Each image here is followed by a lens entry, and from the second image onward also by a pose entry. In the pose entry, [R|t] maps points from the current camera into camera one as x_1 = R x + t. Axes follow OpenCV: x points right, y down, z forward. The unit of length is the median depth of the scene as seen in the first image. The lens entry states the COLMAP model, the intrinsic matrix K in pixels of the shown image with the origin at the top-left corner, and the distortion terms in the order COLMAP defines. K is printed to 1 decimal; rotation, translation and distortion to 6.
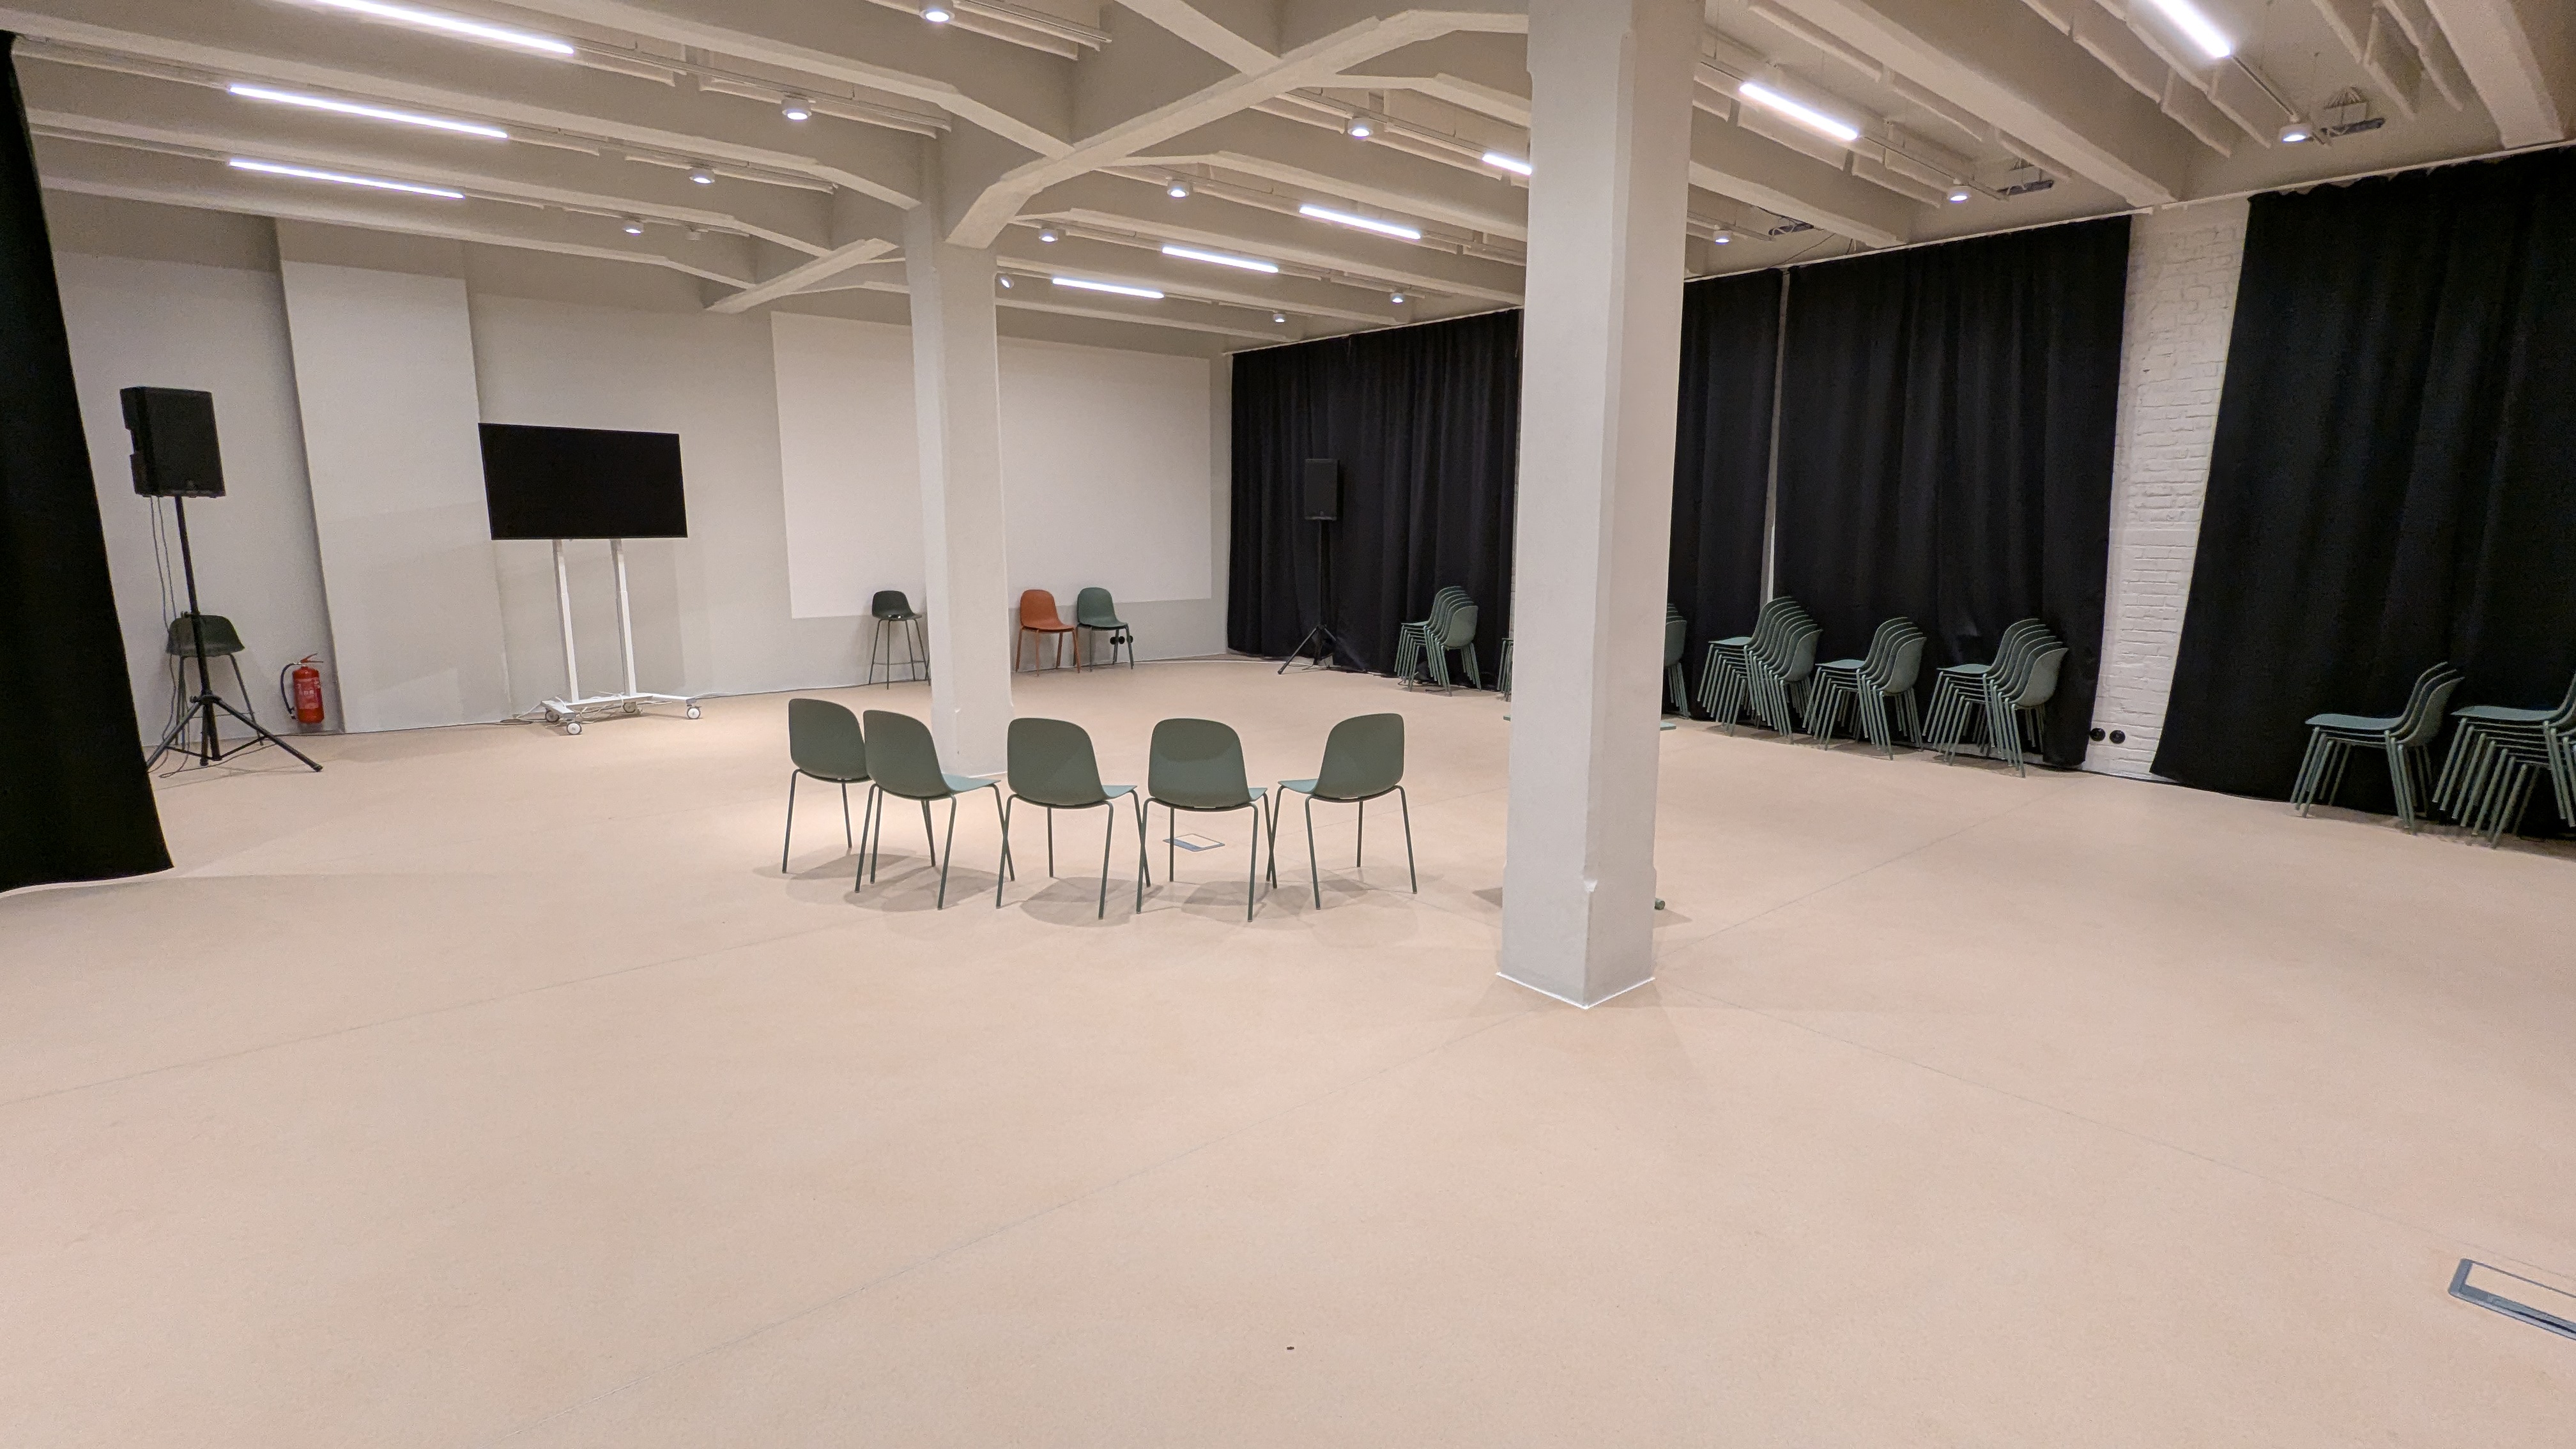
lens RADIAL K [[1227.1, 0, 1288.0], [0, 1227.1, 724.5], [0, 0, 1]] dist [-0.001211, -0.000137]
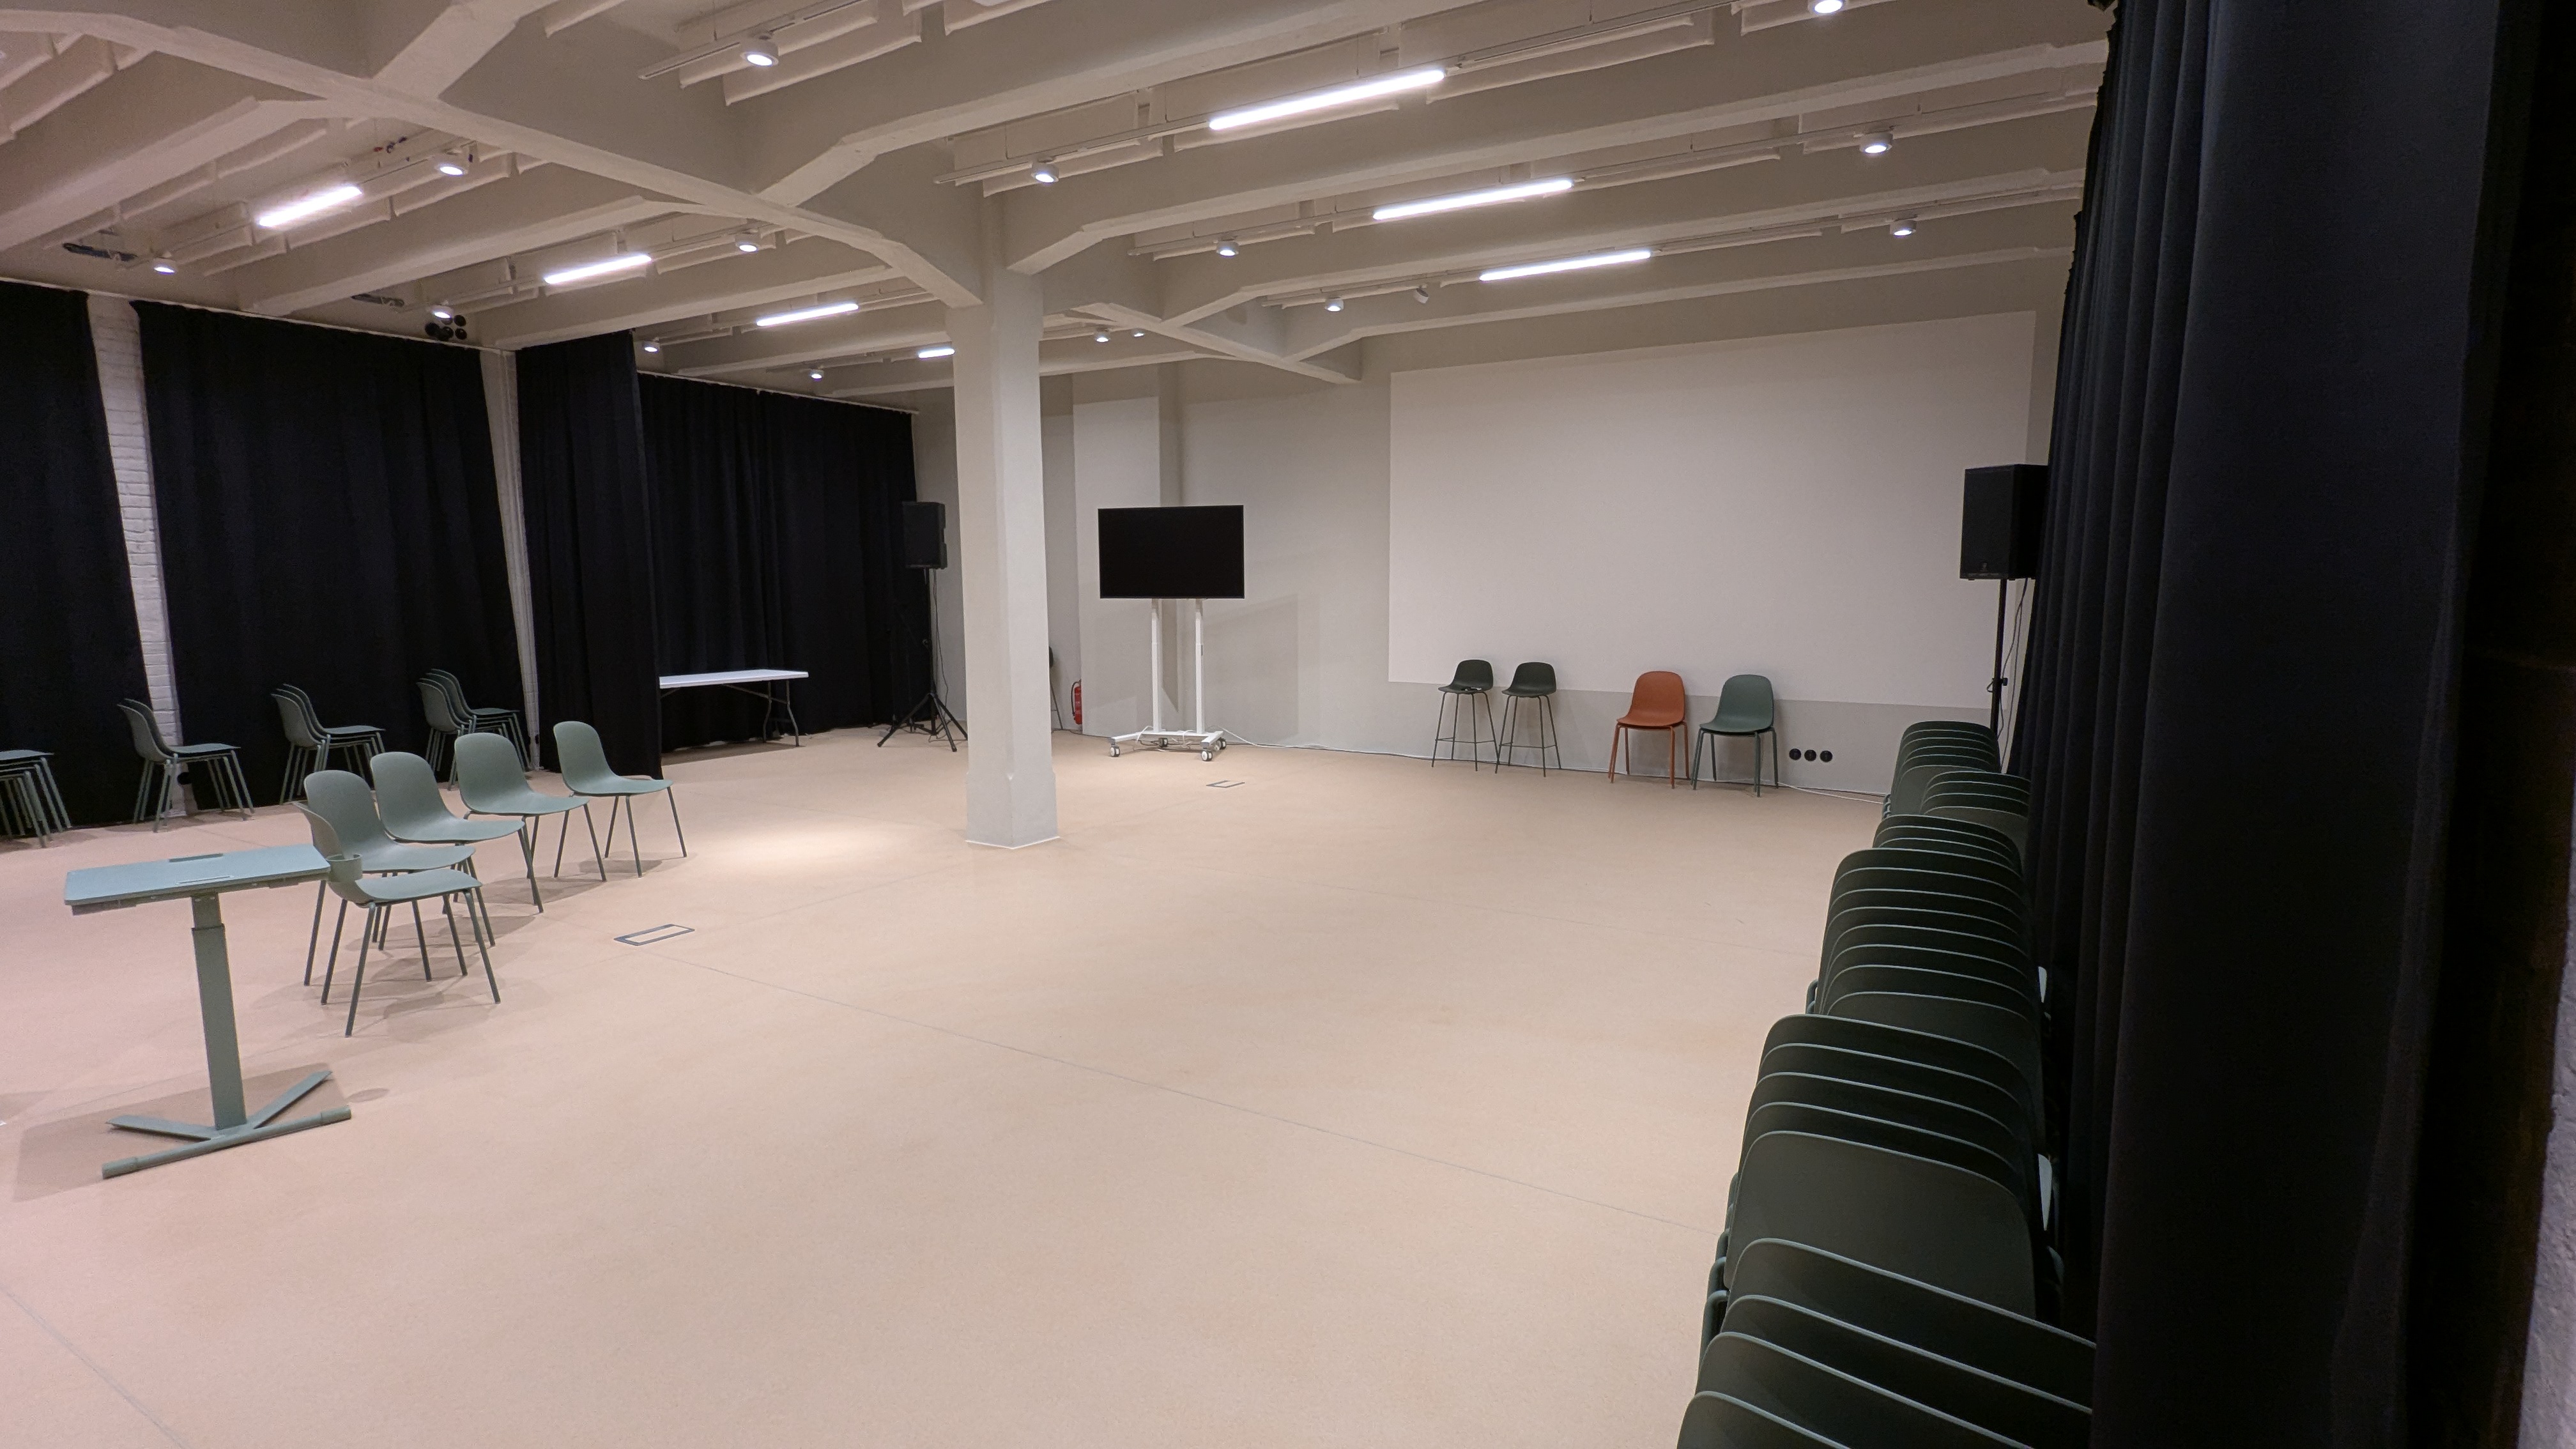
lens RADIAL K [[1227.1, 0, 1288.0], [0, 1227.1, 724.5], [0, 0, 1]] dist [-0.001211, -0.000137]
pose [[0.313671, 0.094433, -0.944824, 0.541250], [-0.168144, 0.984841, 0.042611, -0.084595], [0.934526, 0.145501, 0.324794, 0.632344]]
